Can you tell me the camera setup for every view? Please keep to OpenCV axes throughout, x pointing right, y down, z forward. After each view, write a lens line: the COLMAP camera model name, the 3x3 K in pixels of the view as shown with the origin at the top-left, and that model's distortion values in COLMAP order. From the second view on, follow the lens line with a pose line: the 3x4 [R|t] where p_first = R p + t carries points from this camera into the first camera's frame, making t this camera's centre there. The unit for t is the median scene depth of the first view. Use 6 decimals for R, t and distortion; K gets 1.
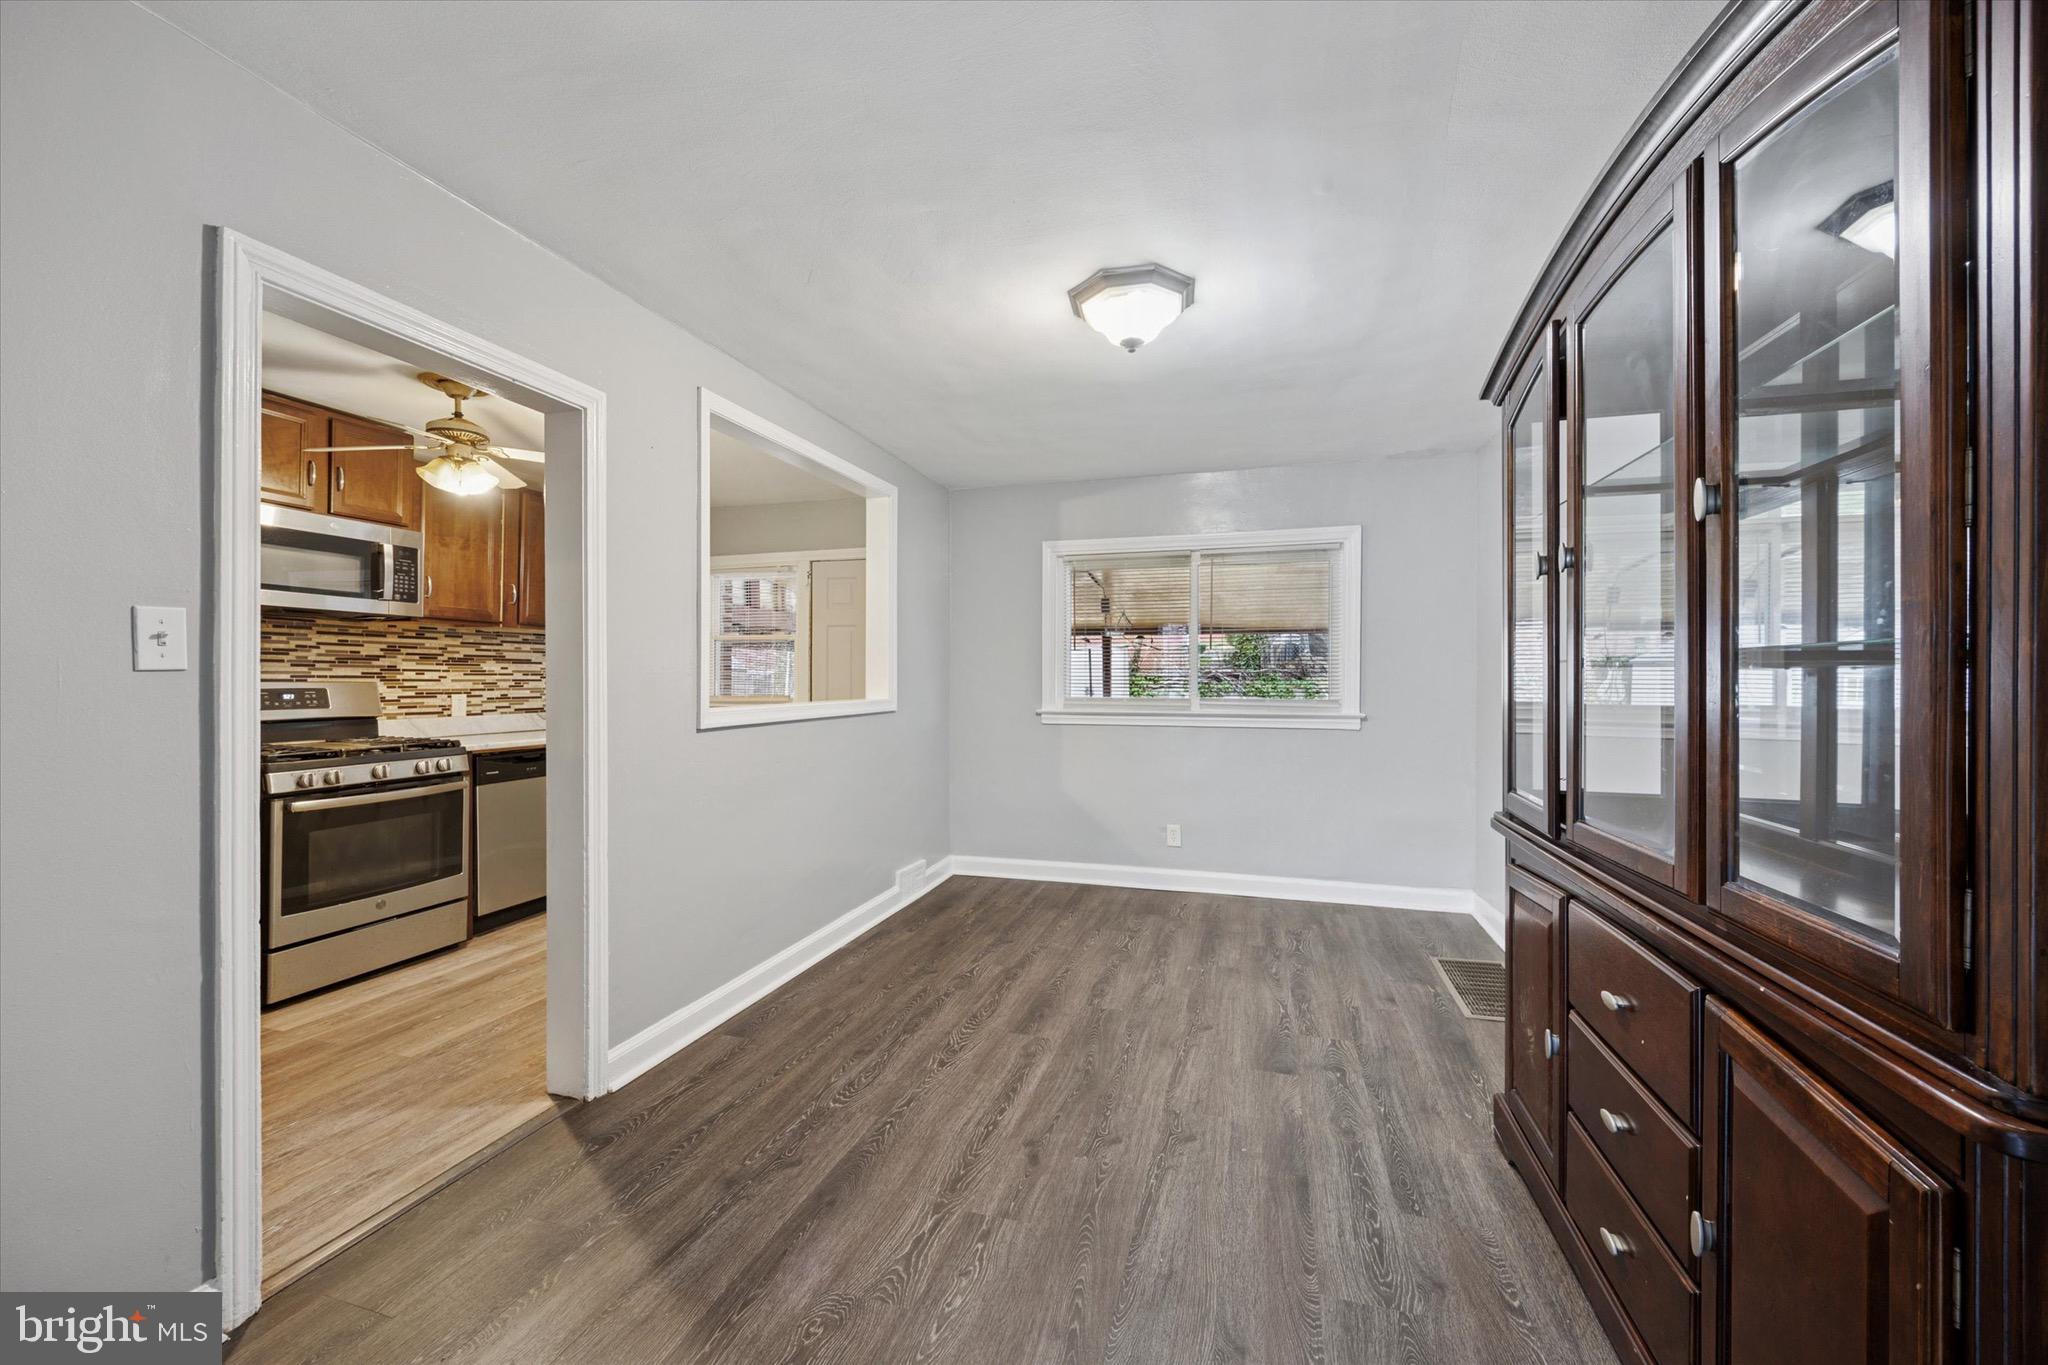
lens RADIAL K [[788.0, 0, 1024.4], [0, 788.0, 674.8], [0, 0, 1]] dist [-0.004788, -0.000375]
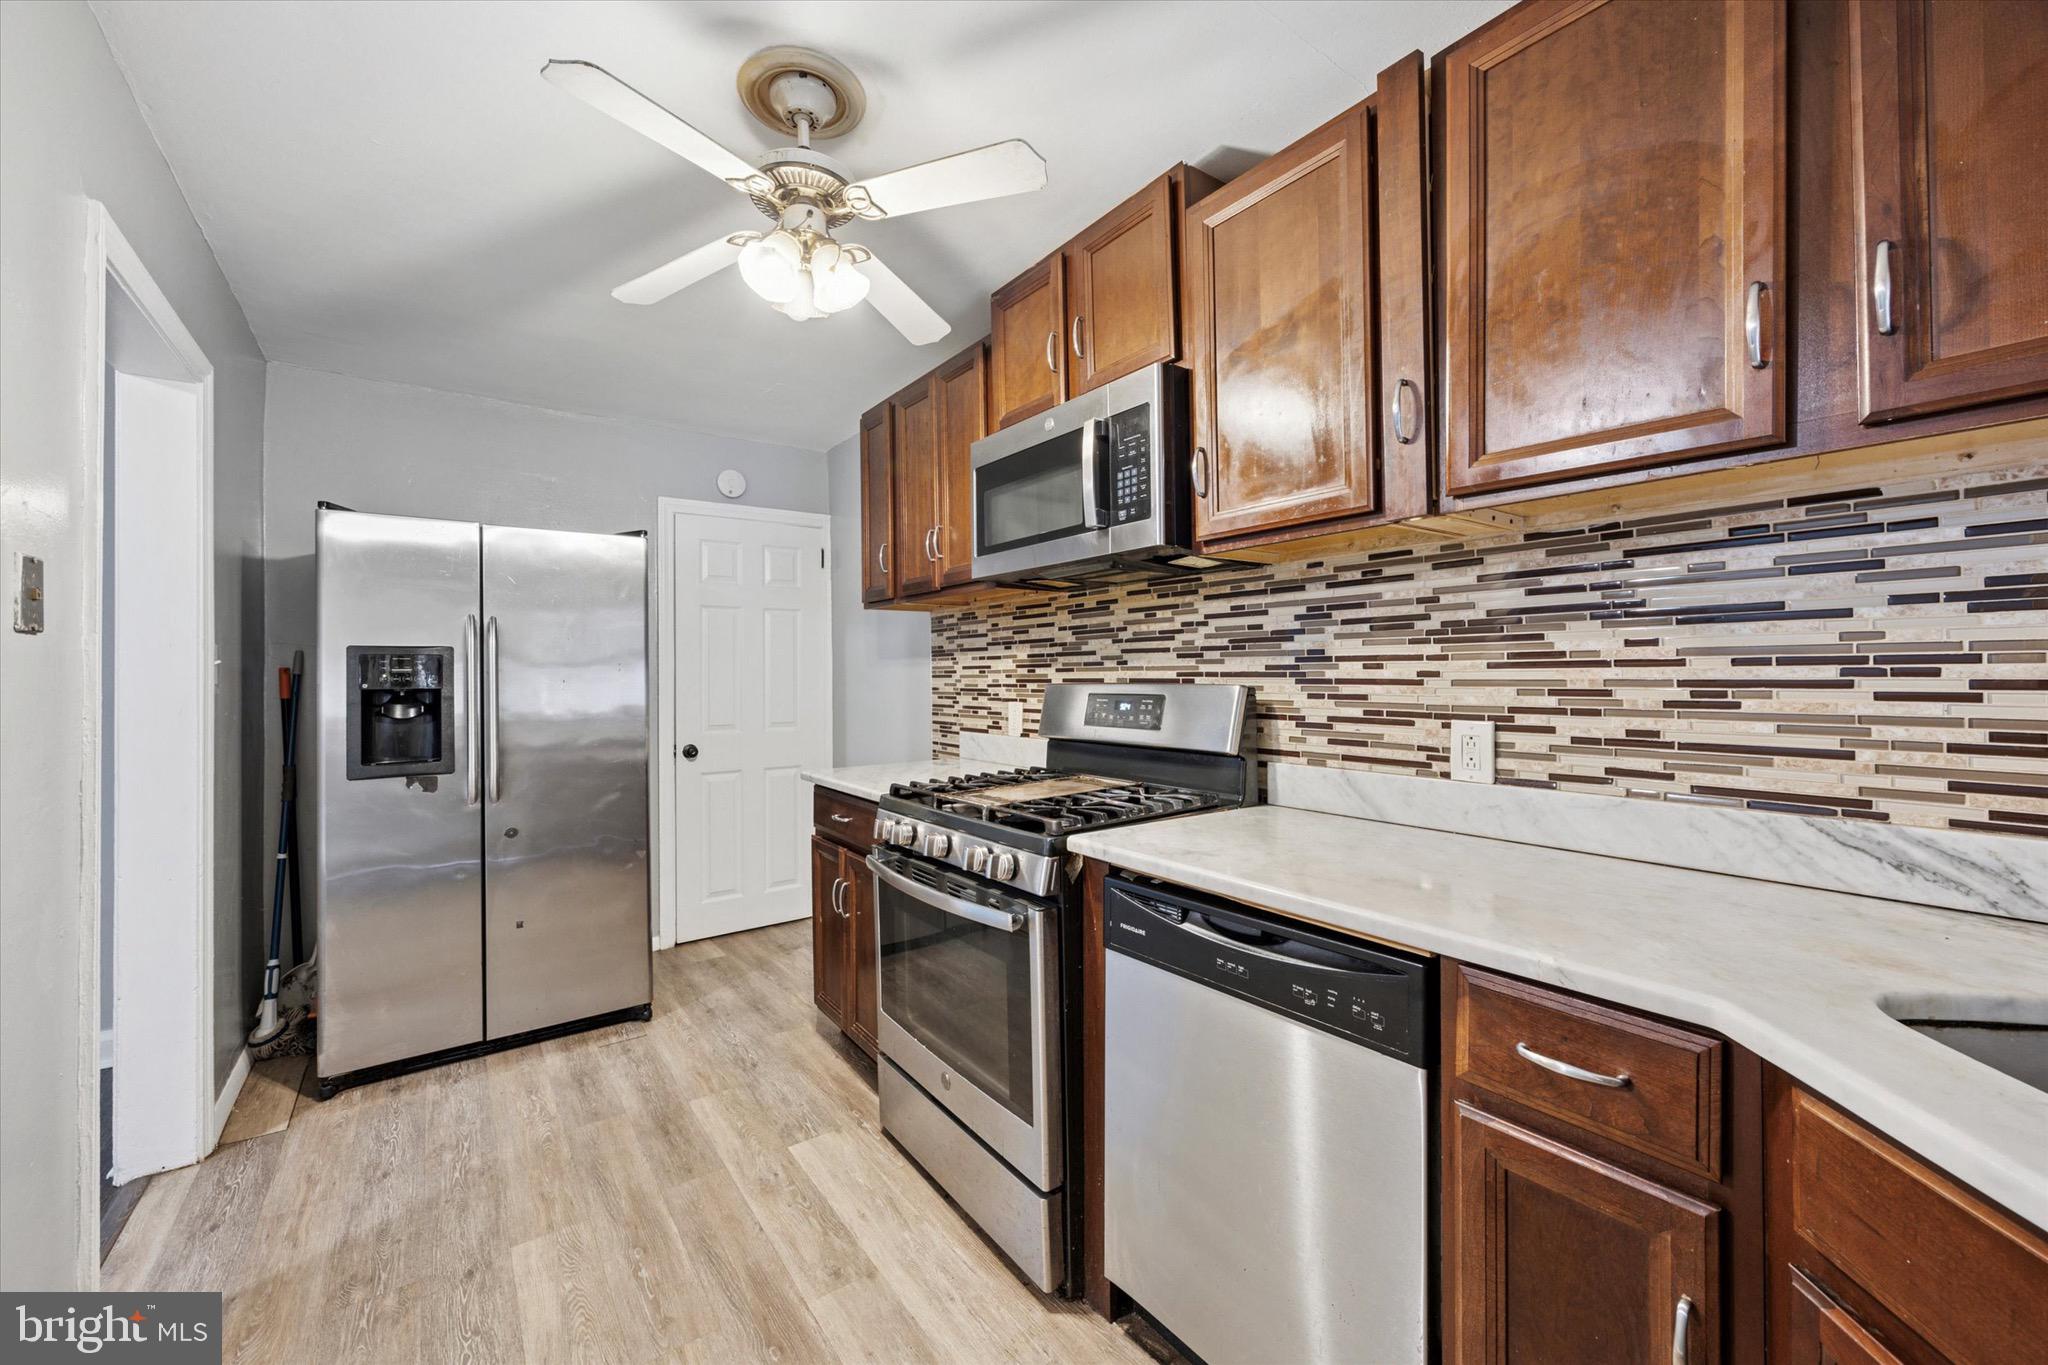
lens RADIAL K [[788.0, 0, 1024.4], [0, 788.0, 674.8], [0, 0, 1]] dist [-0.004788, -0.000375]
pose [[-0.597112, -0.001880, -0.802156, -0.316318], [0.006165, 0.999957, -0.006933, 0.005000], [0.802134, -0.009085, -0.597075, 1.092217]]
